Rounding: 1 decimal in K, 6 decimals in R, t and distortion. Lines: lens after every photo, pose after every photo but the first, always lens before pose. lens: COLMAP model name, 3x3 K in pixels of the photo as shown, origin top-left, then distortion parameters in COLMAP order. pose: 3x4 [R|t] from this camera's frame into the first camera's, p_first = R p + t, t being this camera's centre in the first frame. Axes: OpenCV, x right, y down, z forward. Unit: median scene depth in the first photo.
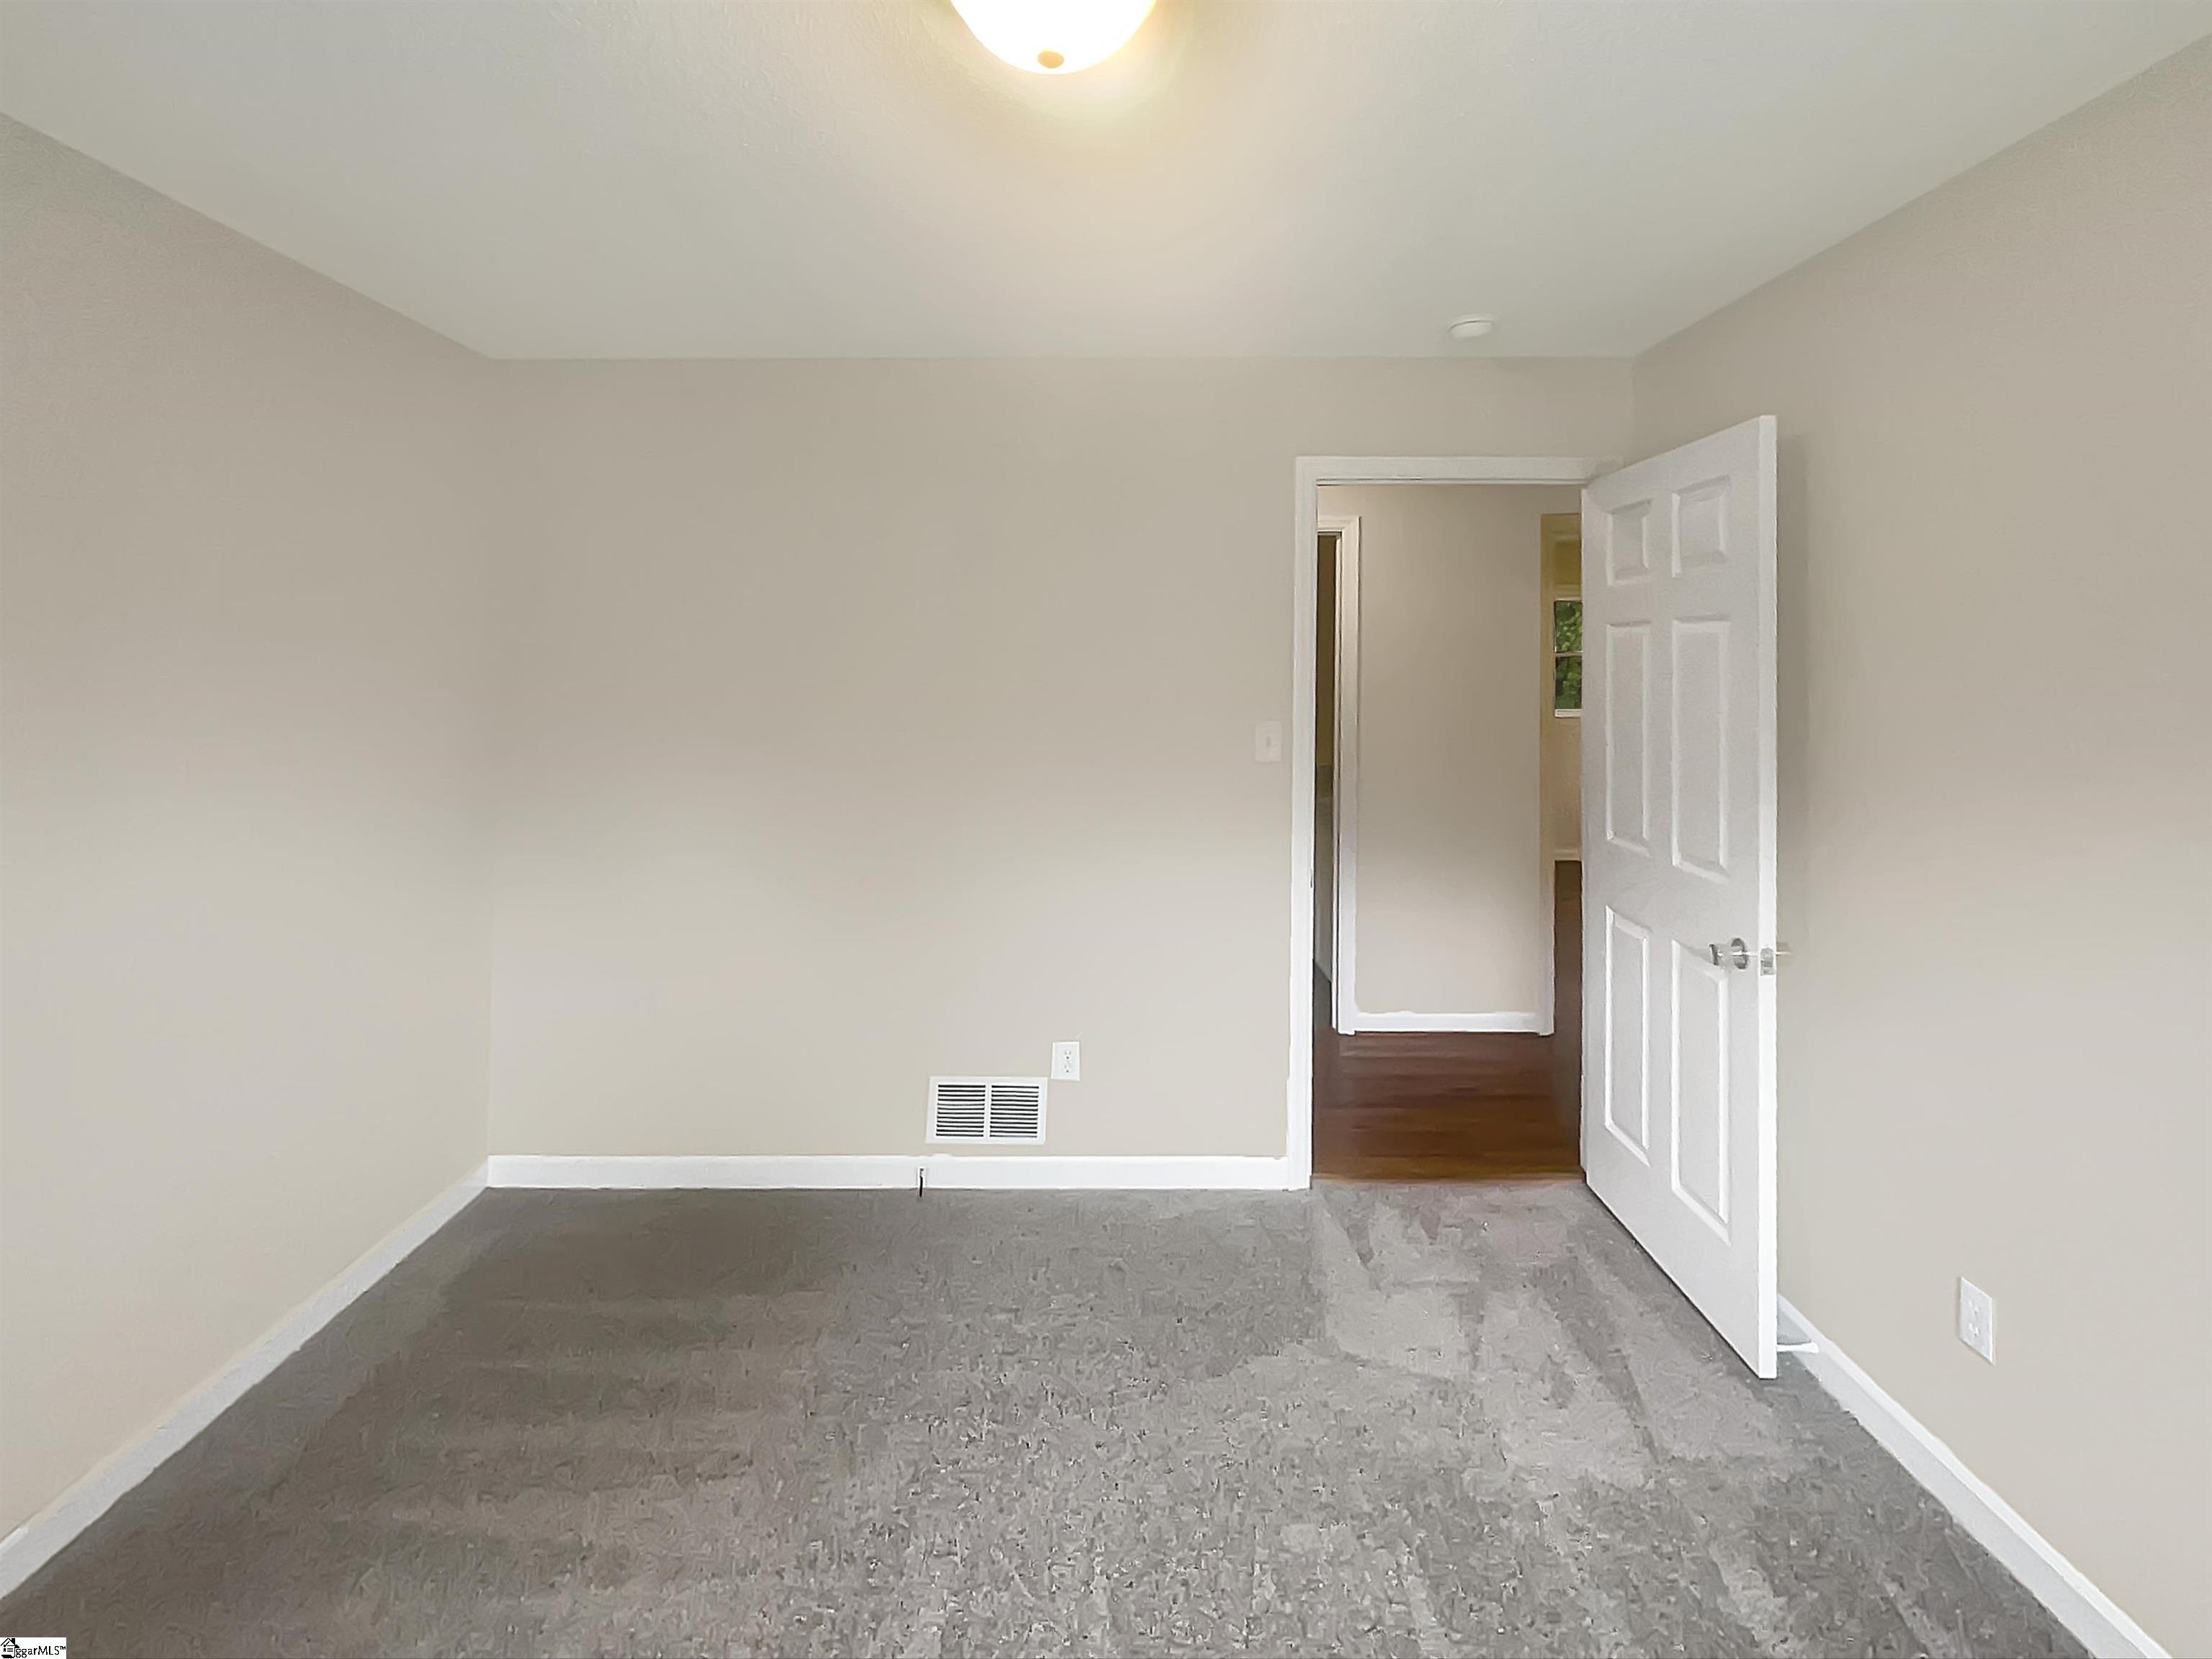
lens RADIAL K [[984.2, 0, 1106.0], [0, 984.2, 829.5], [0, 0, 1]] dist [-0.000267, 0.000206]
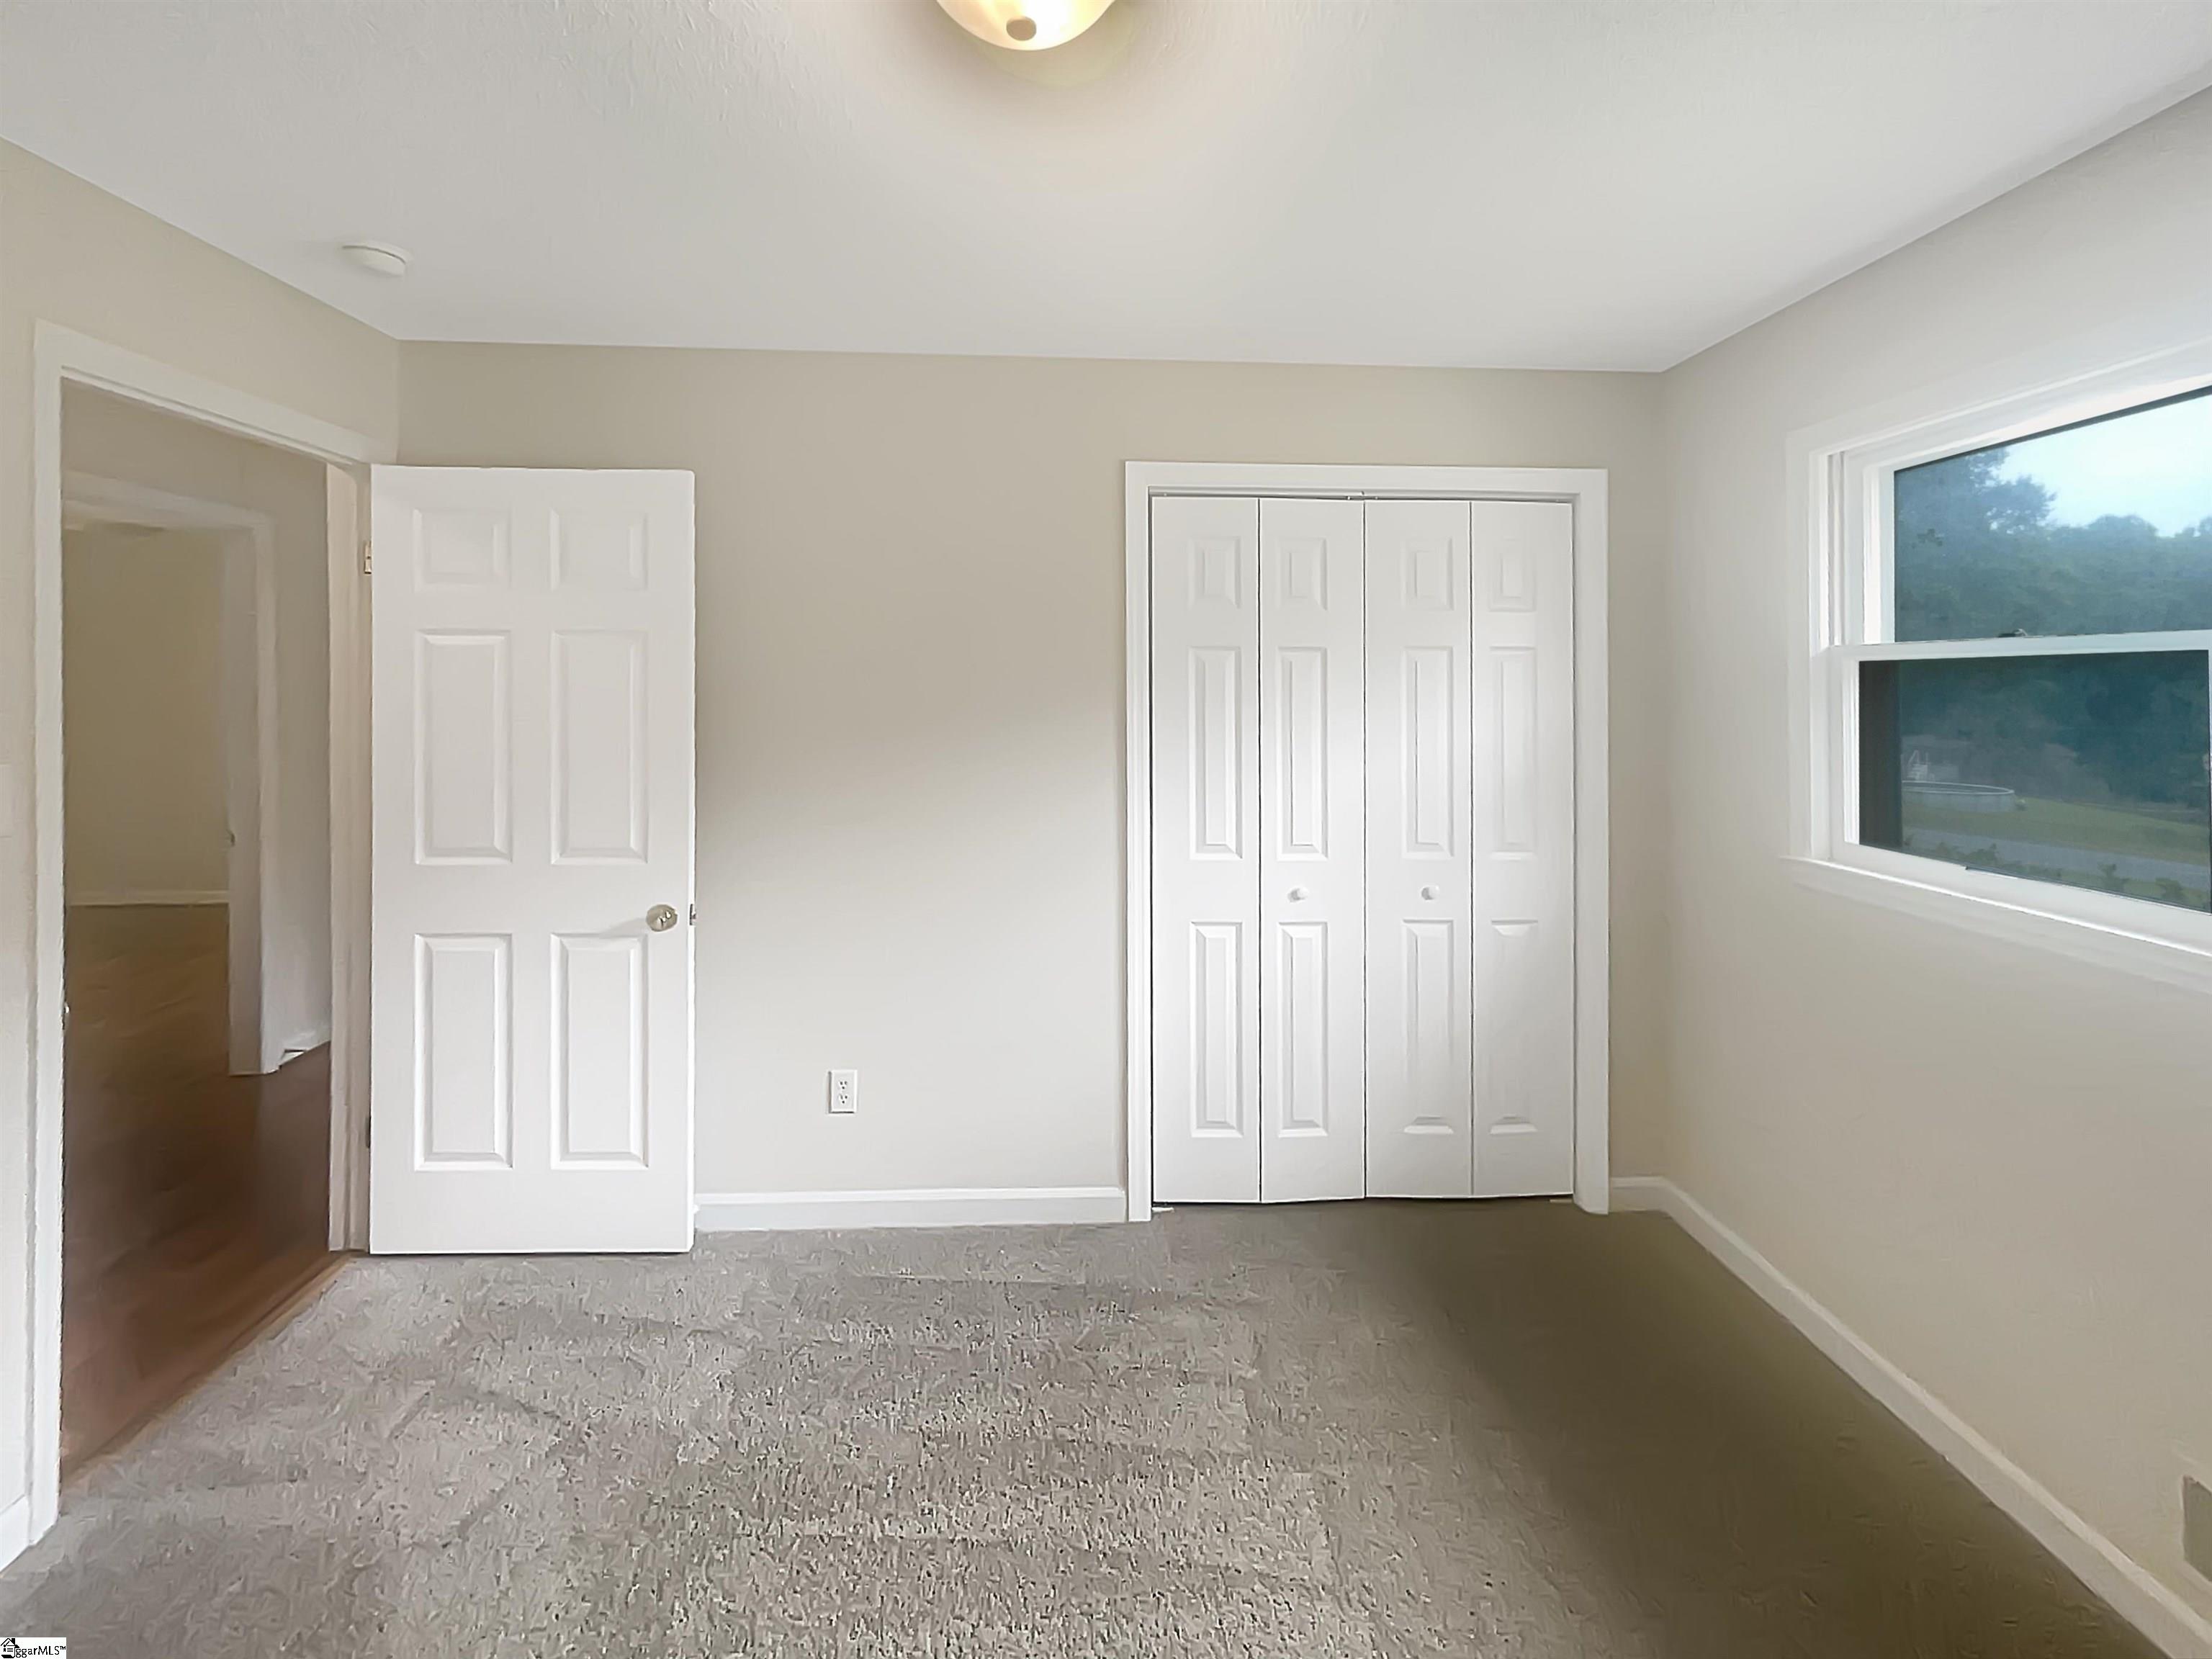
lens RADIAL K [[984.2, 0, 1106.0], [0, 984.2, 829.5], [0, 0, 1]] dist [-0.000267, 0.000206]
pose [[-0.008566, -0.159961, 0.987086, -0.466592], [0.156696, 0.974713, 0.159316, -0.073971], [-0.987610, 0.156037, 0.016716, 0.362884]]
